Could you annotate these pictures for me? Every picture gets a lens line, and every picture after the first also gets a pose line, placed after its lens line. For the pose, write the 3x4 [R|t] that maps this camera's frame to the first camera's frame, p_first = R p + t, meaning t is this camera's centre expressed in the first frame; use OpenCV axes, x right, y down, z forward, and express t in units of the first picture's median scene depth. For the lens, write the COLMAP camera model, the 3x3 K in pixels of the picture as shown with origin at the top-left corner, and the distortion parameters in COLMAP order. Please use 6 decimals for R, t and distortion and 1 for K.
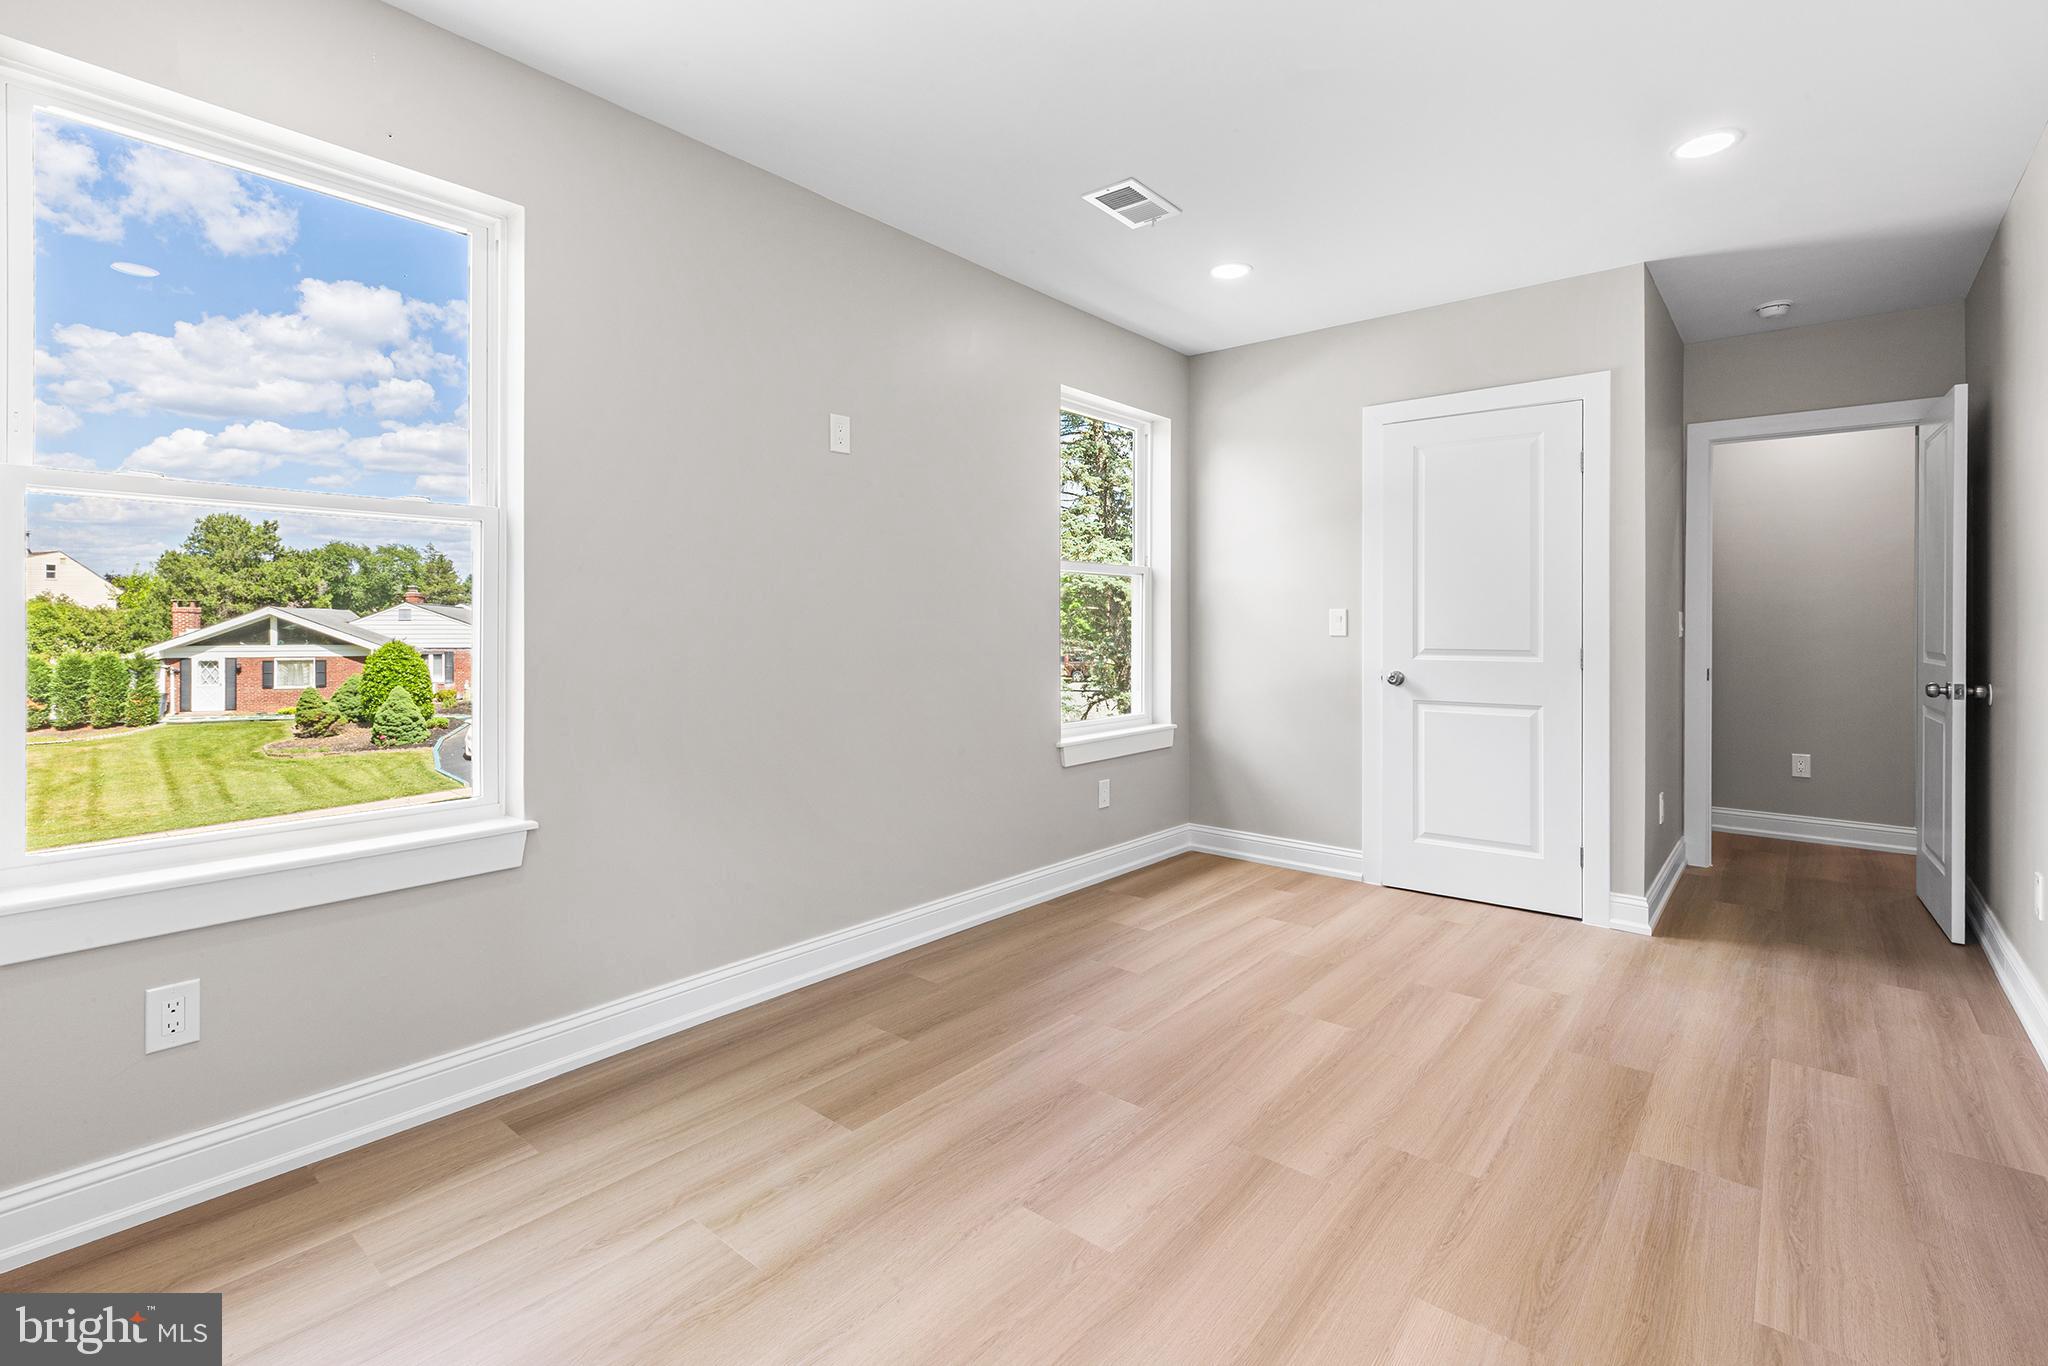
lens RADIAL K [[952.0, 0, 1021.0], [0, 952.0, 652.1], [0, 0, 1]] dist [0.003367, 0.000064]
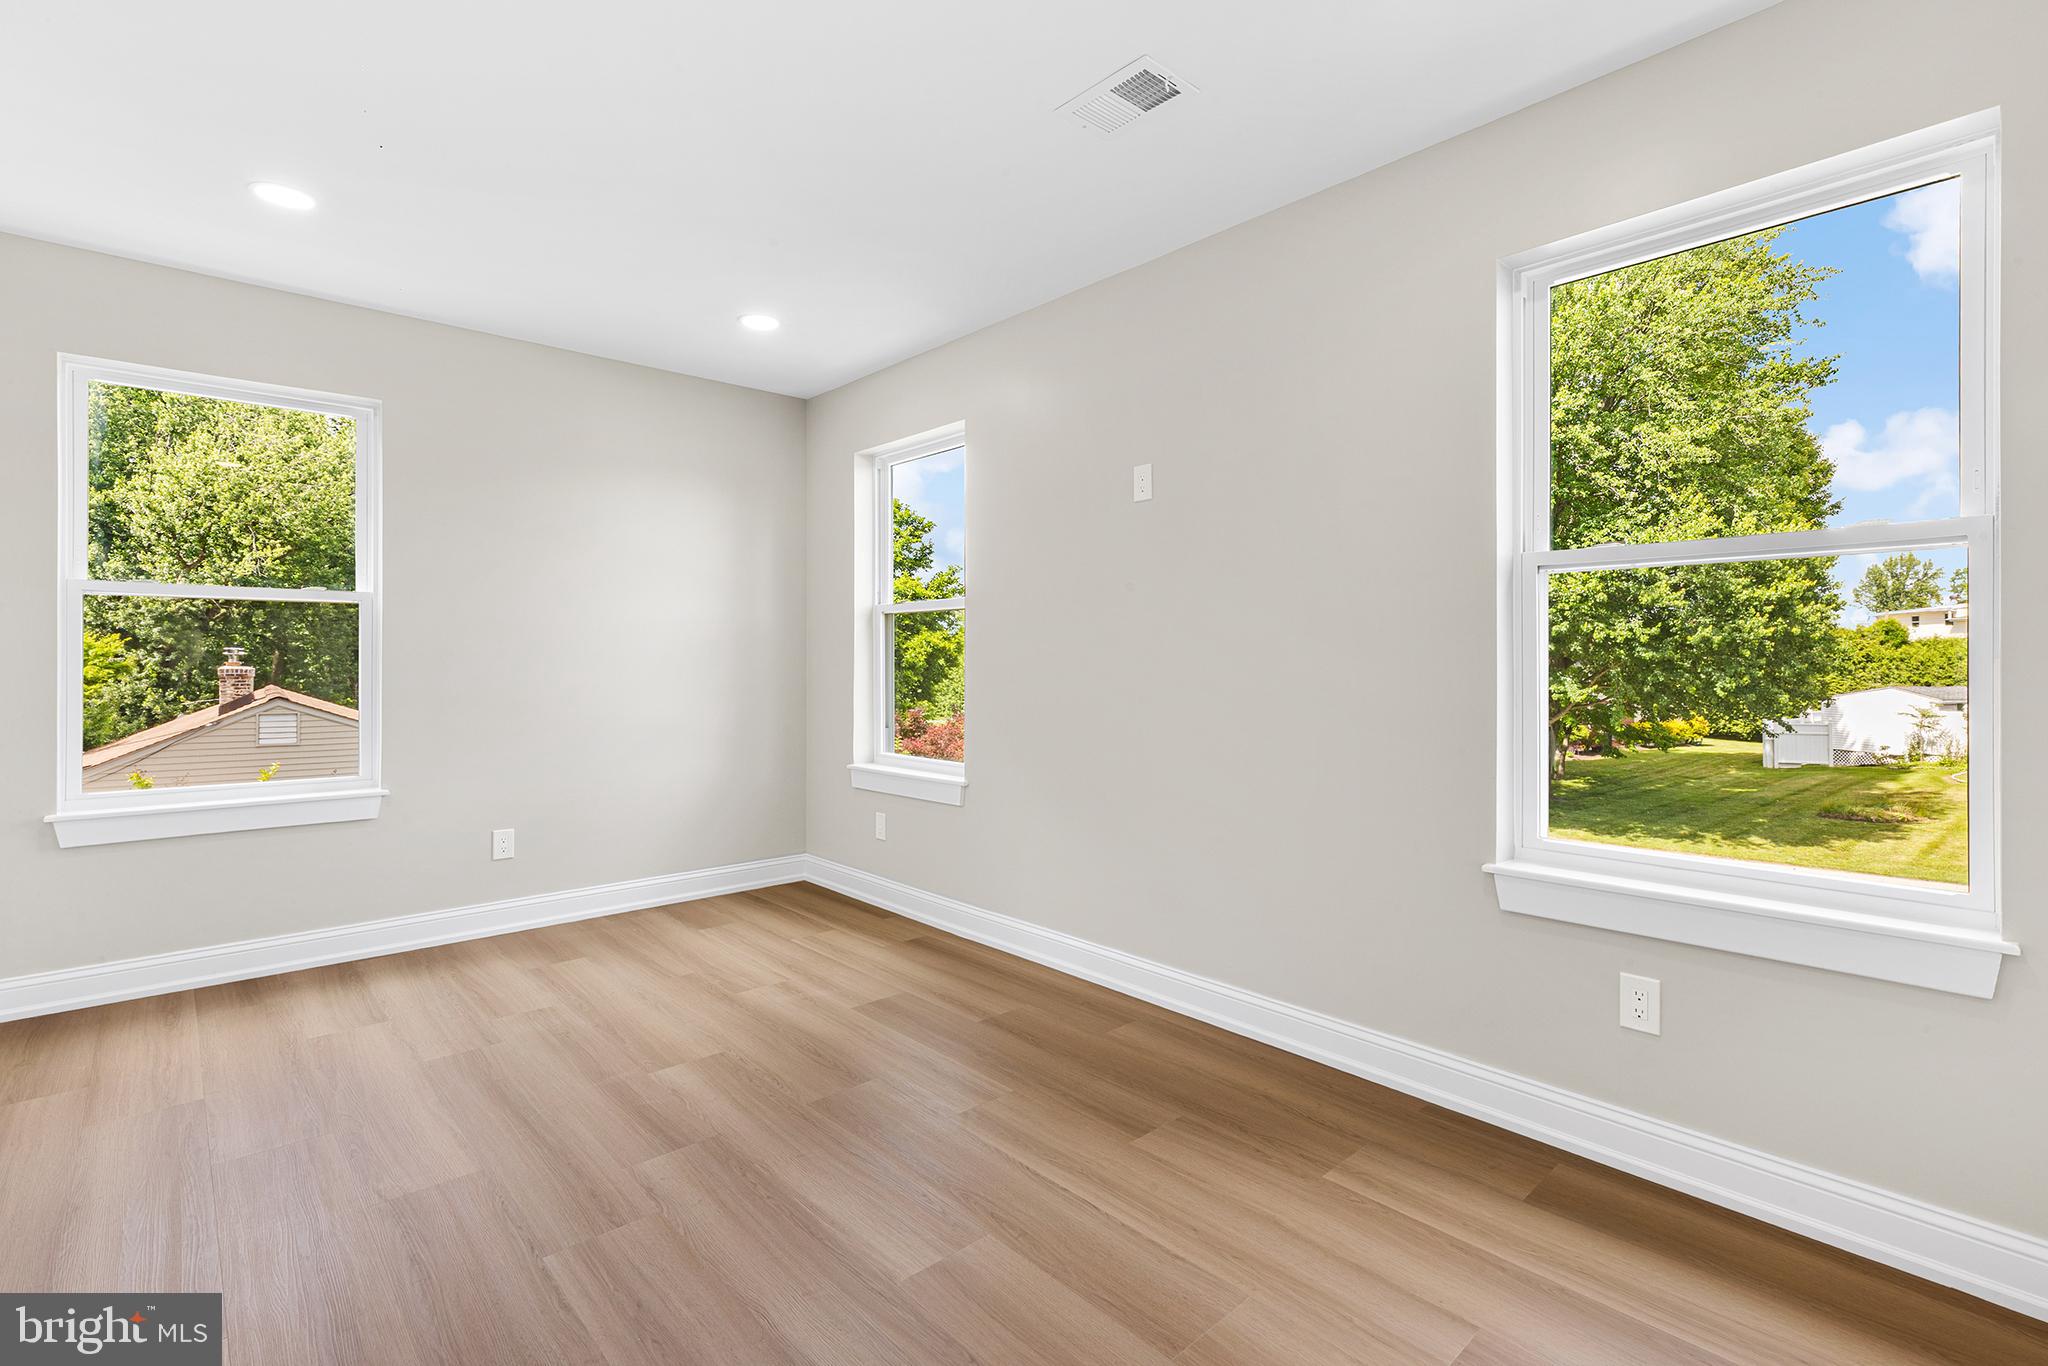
lens RADIAL K [[928.2, 0, 1021.0], [0, 928.2, 687.7], [0, 0, 1]] dist [0.002283, 0.000353]
pose [[-0.137769, 0.023432, -0.990187, 0.992598], [-0.032504, 0.999075, 0.028165, -0.033467], [0.989931, 0.036066, -0.136880, 1.195673]]
